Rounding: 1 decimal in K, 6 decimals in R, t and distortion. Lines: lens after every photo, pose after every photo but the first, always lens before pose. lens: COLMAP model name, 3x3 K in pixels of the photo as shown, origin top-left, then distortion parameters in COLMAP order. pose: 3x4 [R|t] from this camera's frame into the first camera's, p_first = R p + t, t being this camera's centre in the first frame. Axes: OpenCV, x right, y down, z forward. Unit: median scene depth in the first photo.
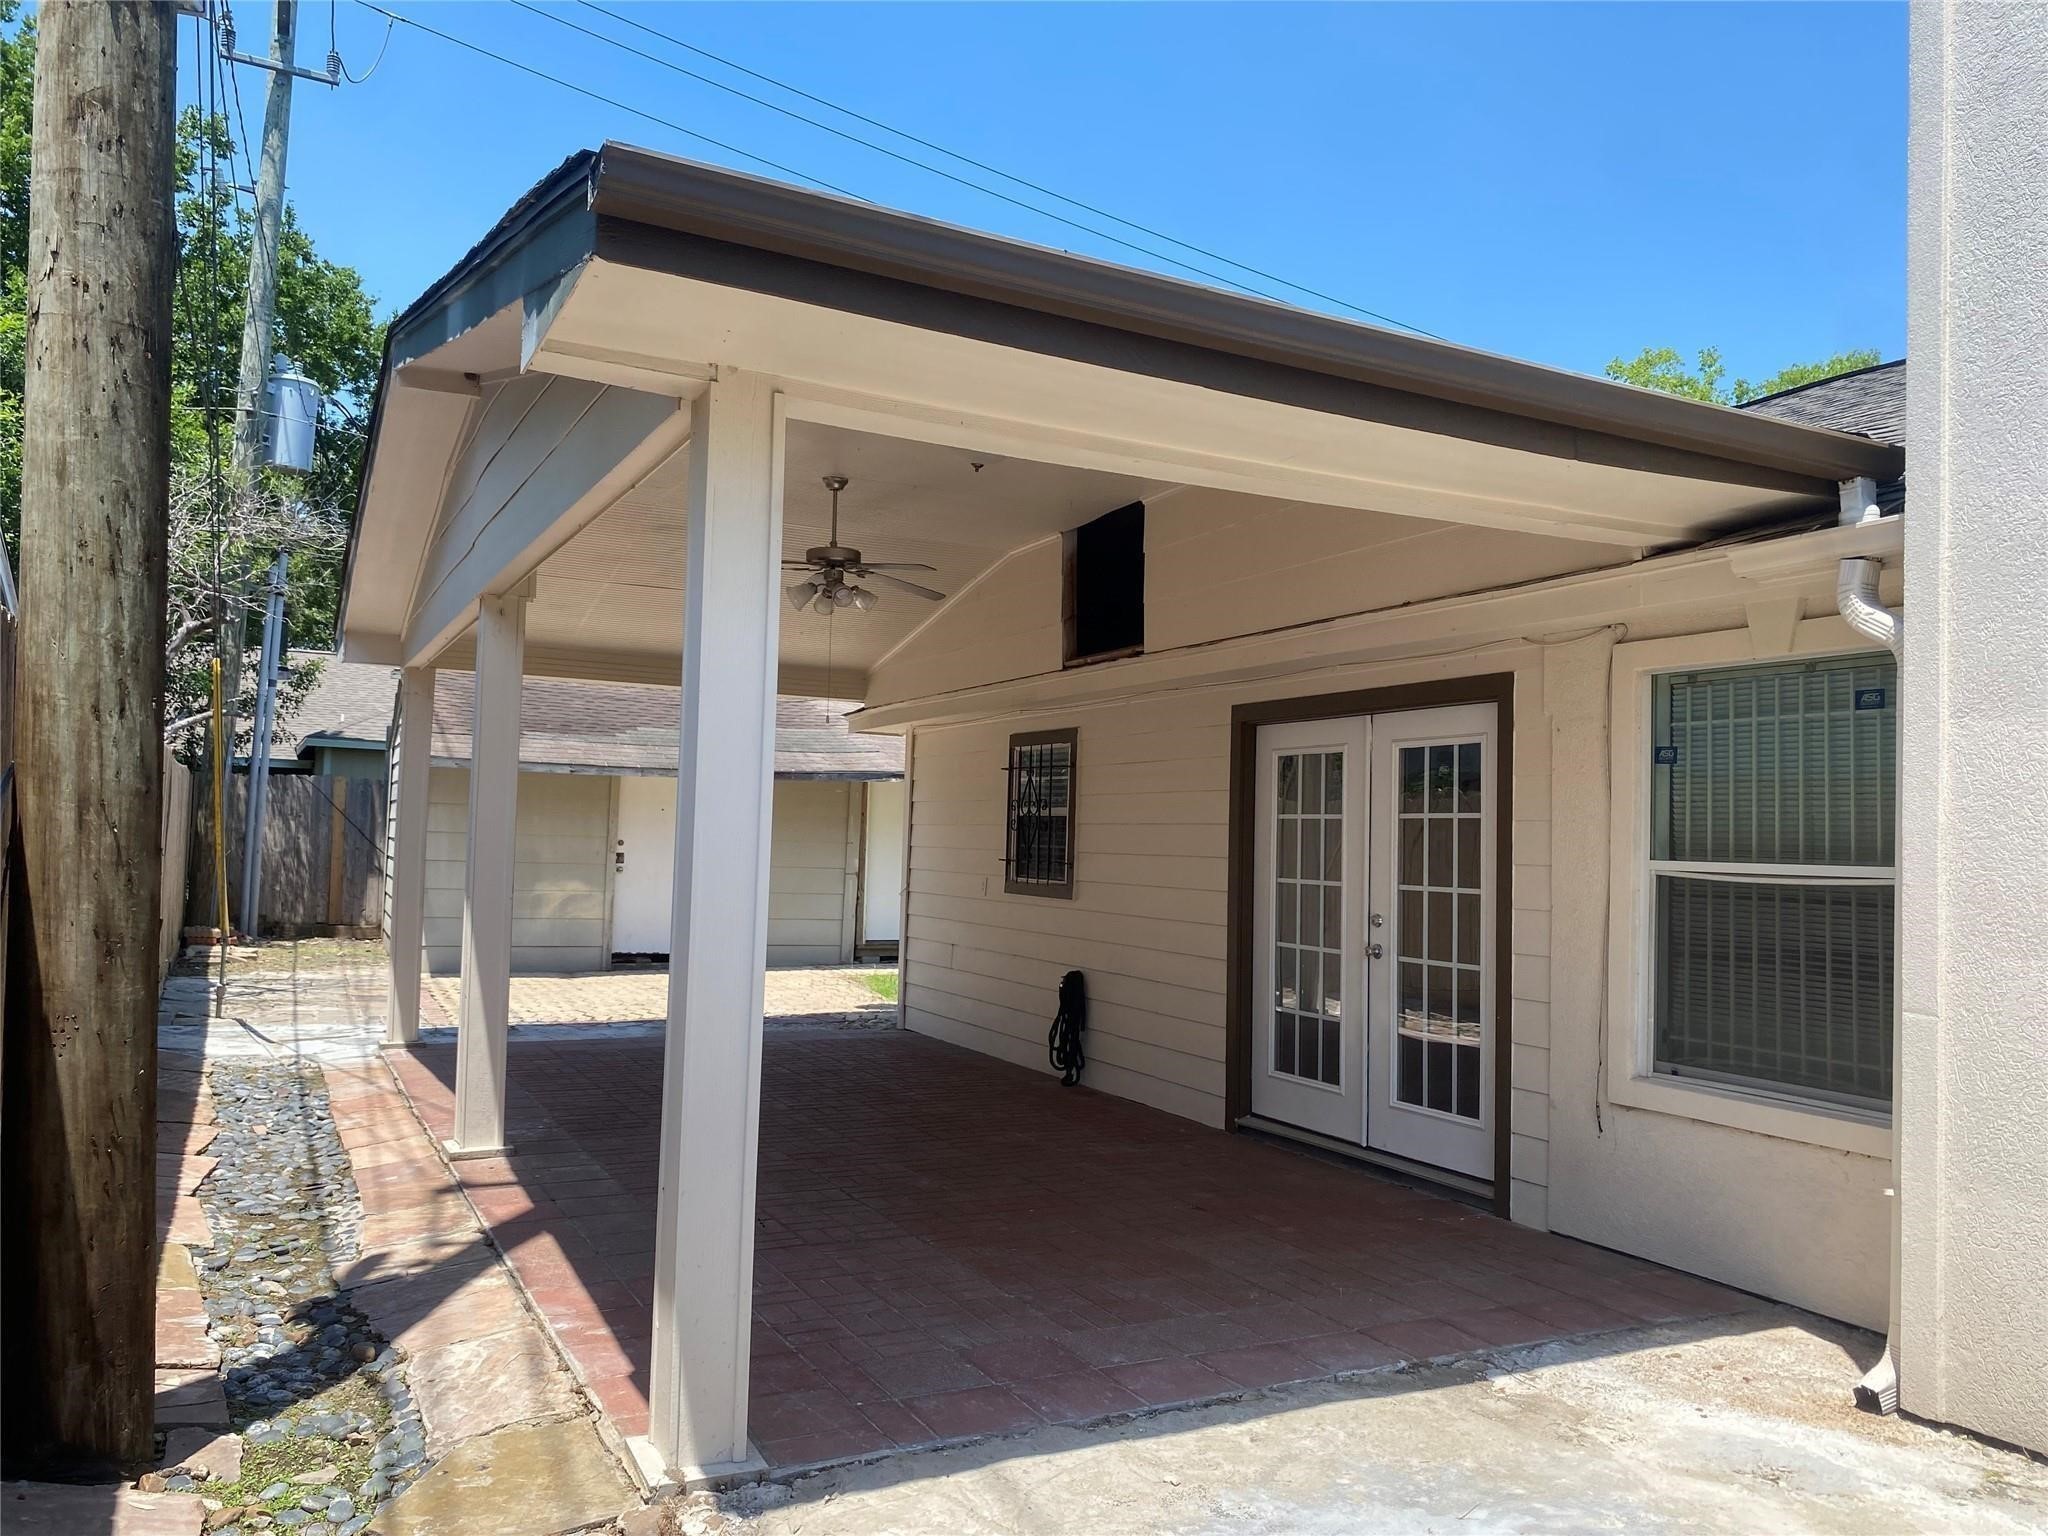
lens RADIAL K [[1572.1, 0, 1015.4], [0, 1572.1, 763.7], [0, 0, 1]] dist [0.027064, -0.032348]
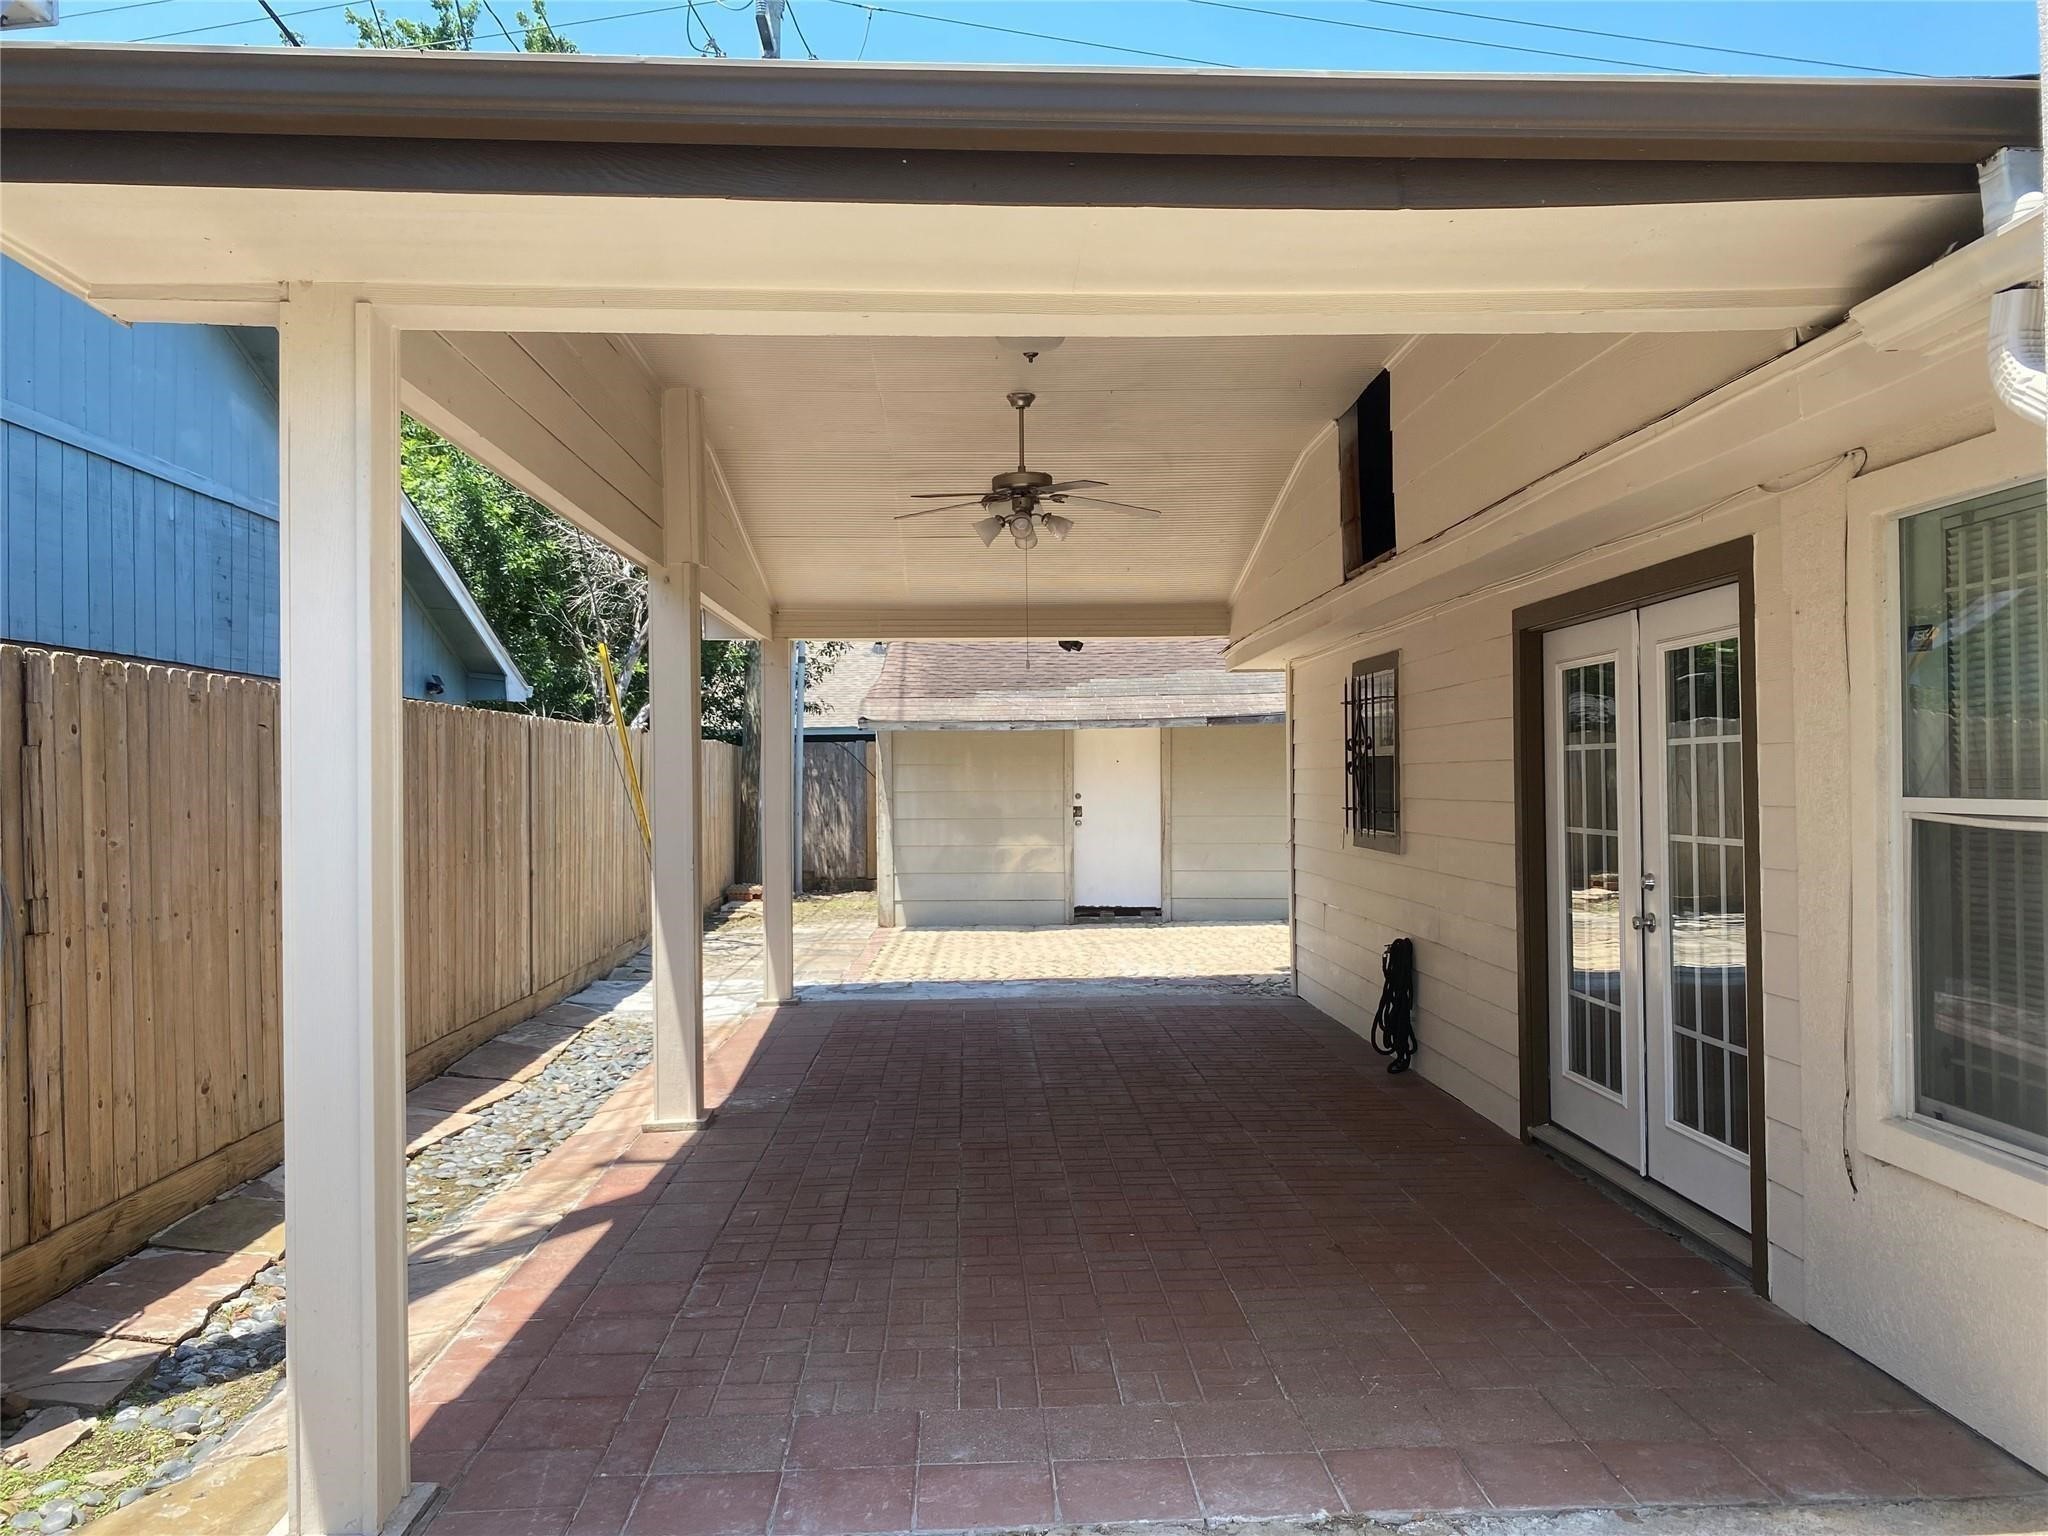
lens RADIAL K [[1572.1, 0, 1025.9], [0, 1572.1, 775.6], [0, 0, 1]] dist [0.027064, -0.032348]
pose [[0.908593, -0.039959, -0.415767, 0.288939], [0.058949, 0.997718, 0.032933, 0.006604], [0.413502, -0.054432, 0.908875, 0.200892]]
